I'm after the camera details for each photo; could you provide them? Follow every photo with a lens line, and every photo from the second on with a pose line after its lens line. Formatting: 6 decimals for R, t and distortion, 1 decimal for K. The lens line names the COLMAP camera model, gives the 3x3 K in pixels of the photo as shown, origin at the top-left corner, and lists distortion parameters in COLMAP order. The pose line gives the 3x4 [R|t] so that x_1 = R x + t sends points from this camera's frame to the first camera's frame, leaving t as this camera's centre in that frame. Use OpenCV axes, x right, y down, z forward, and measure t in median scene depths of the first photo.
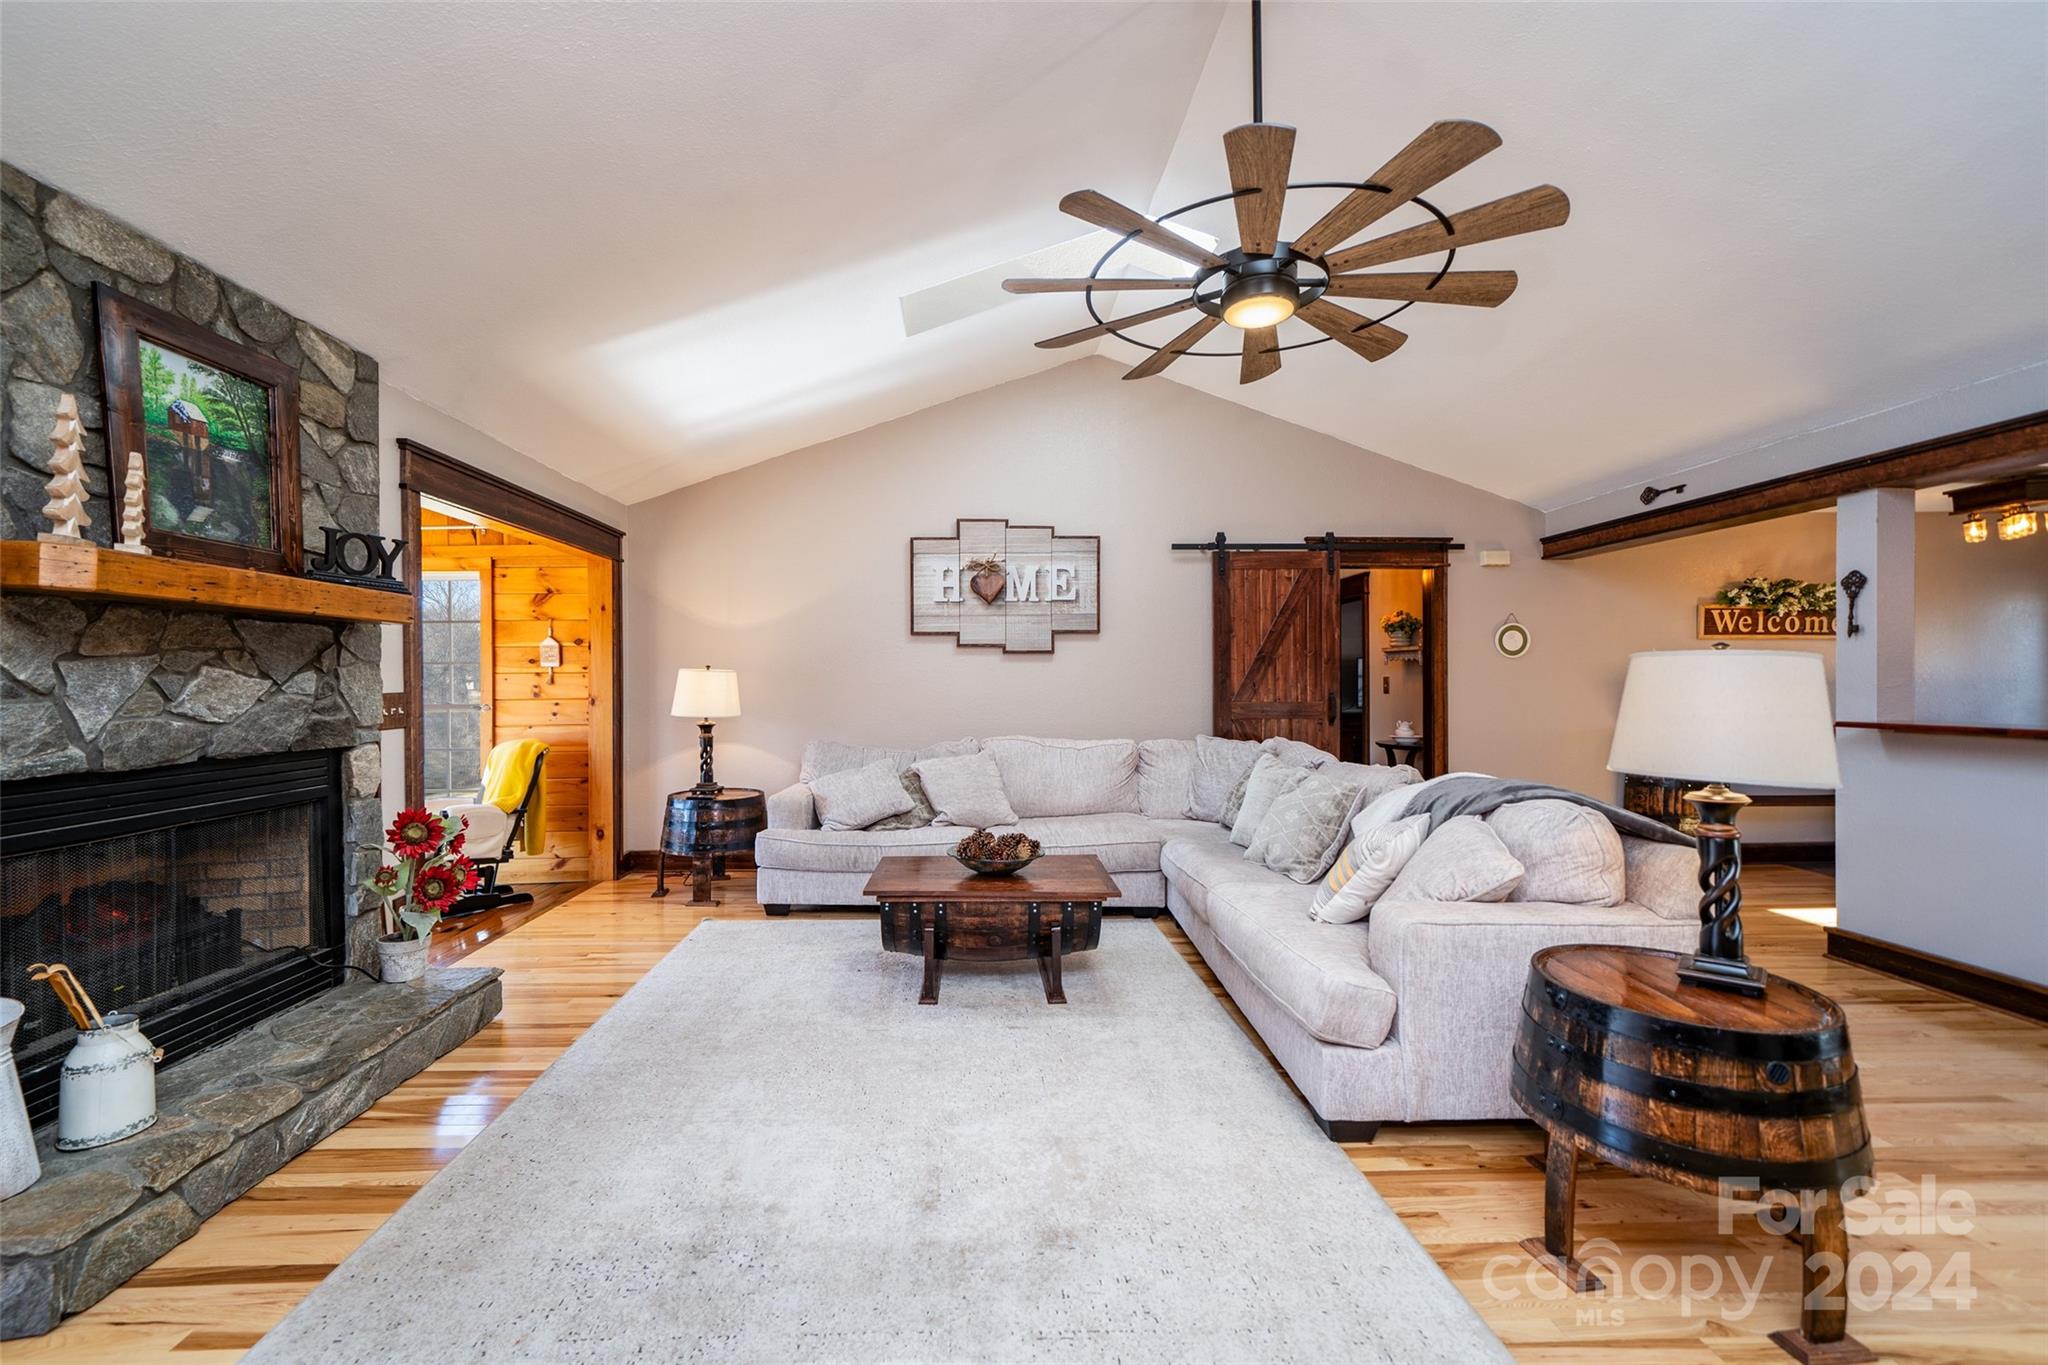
lens RADIAL K [[835.8, 0, 969.4], [0, 835.8, 684.6], [0, 0, 1]] dist [-0.001679, 0.001017]
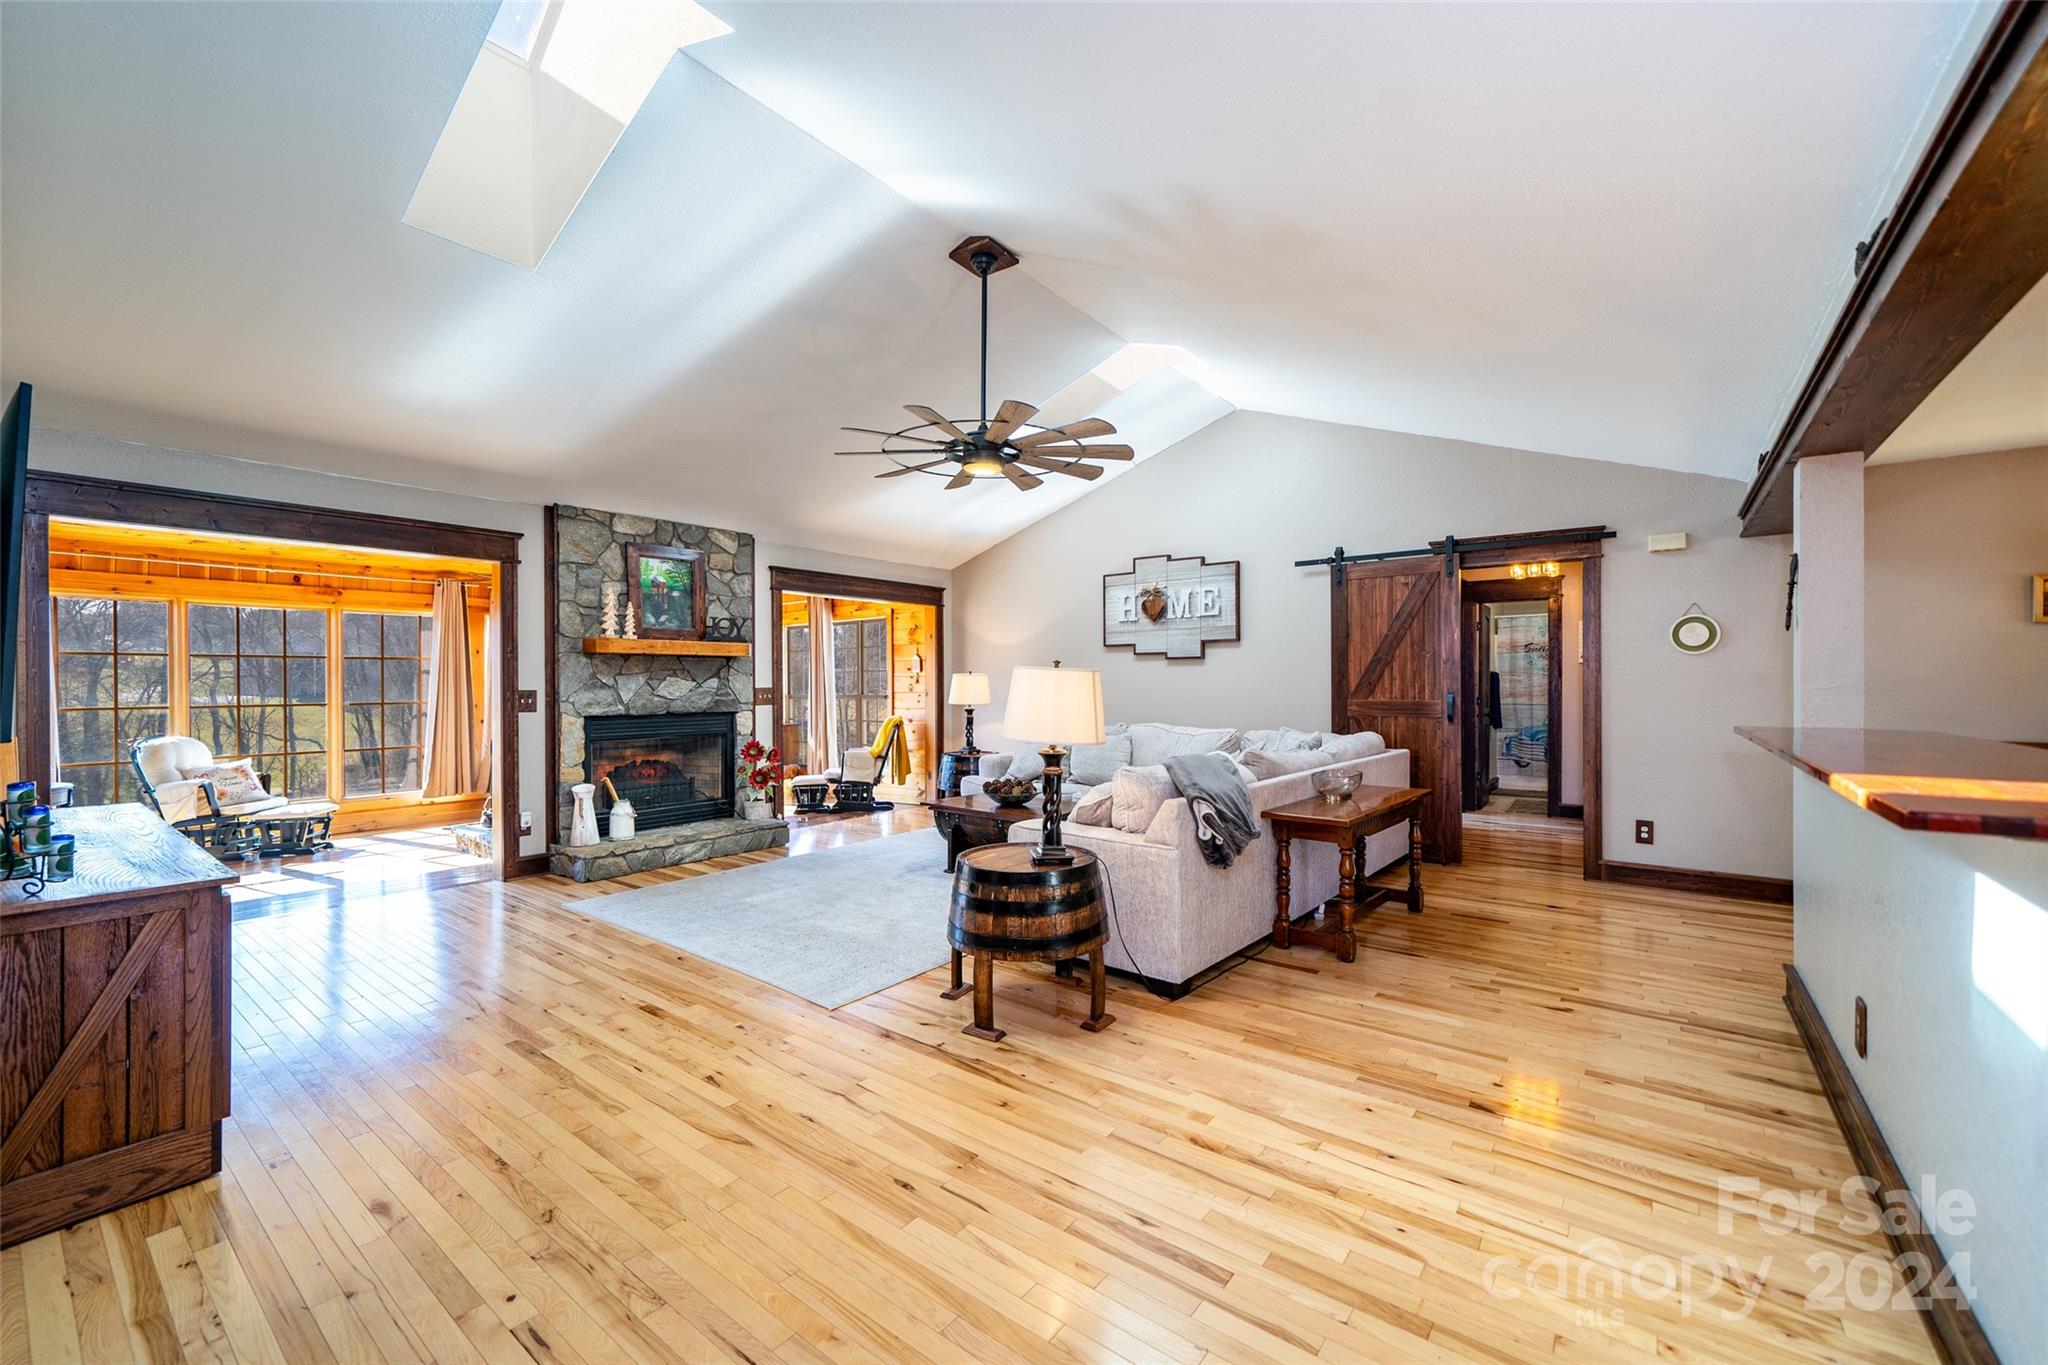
lens RADIAL K [[835.8, 0, 1022.8], [0, 835.8, 682.5], [0, 0, 1]] dist [-0.001679, 0.001017]
pose [[0.770225, 0.000440, -0.637772, 1.261861], [-0.000460, 1.000000, 0.000135, -0.004104], [0.637772, 0.000189, 0.770225, -0.227887]]
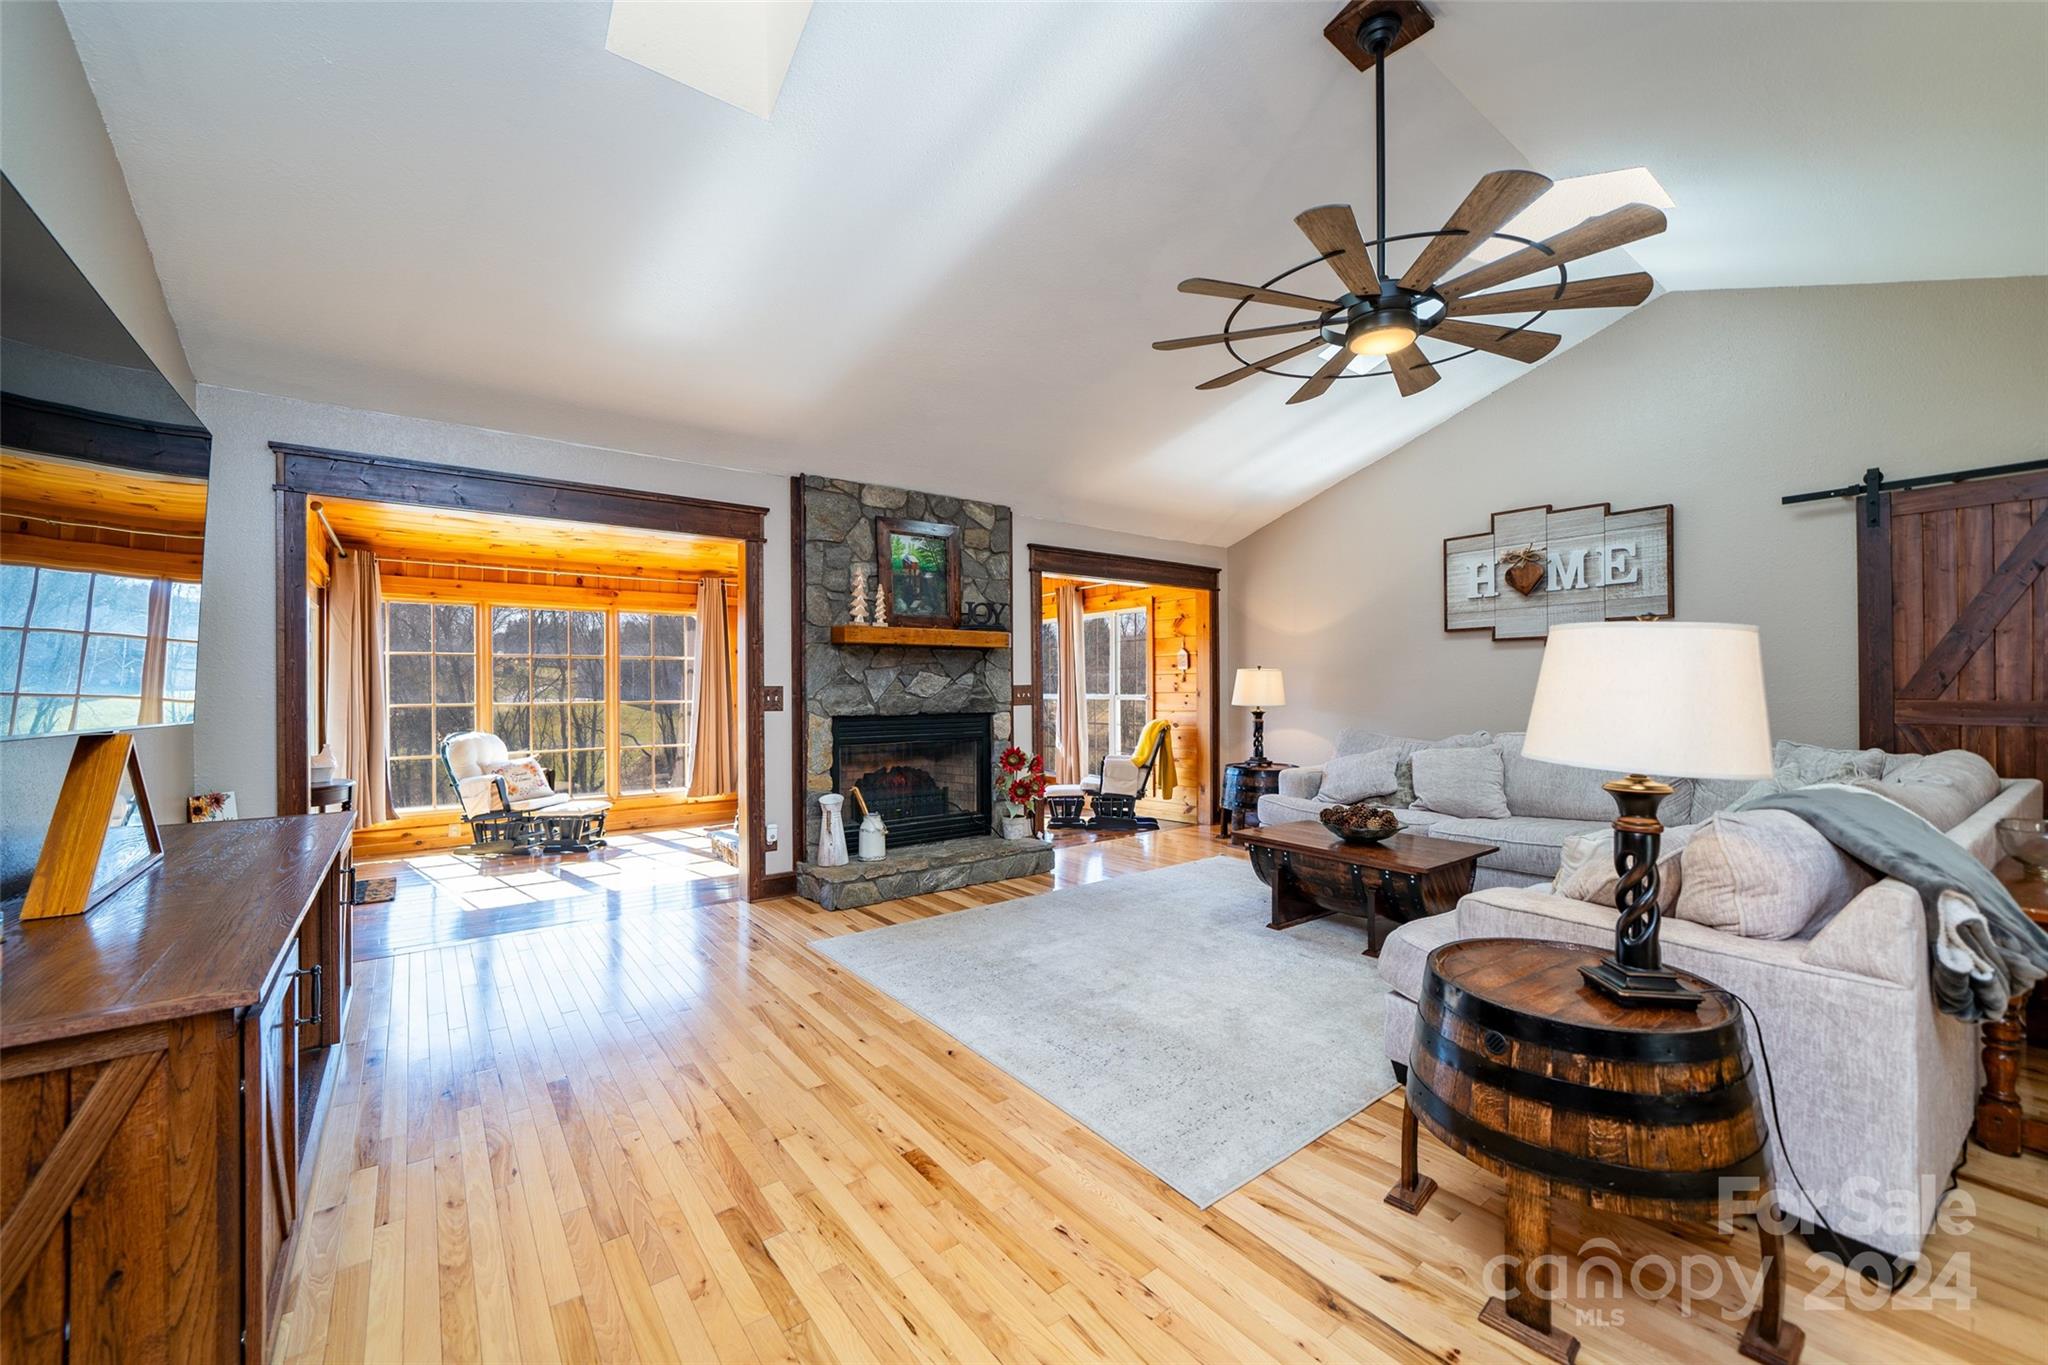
lens RADIAL K [[793.8, 0, 1023.3], [0, 793.8, 688.7], [0, 0, 1]] dist [-0.011562, 0.001329]
pose [[0.586512, -0.000301, -0.809940, 0.774082], [0.000758, 1.000000, 0.000178, 0.018968], [0.809940, -0.000718, 0.586512, -0.014066]]
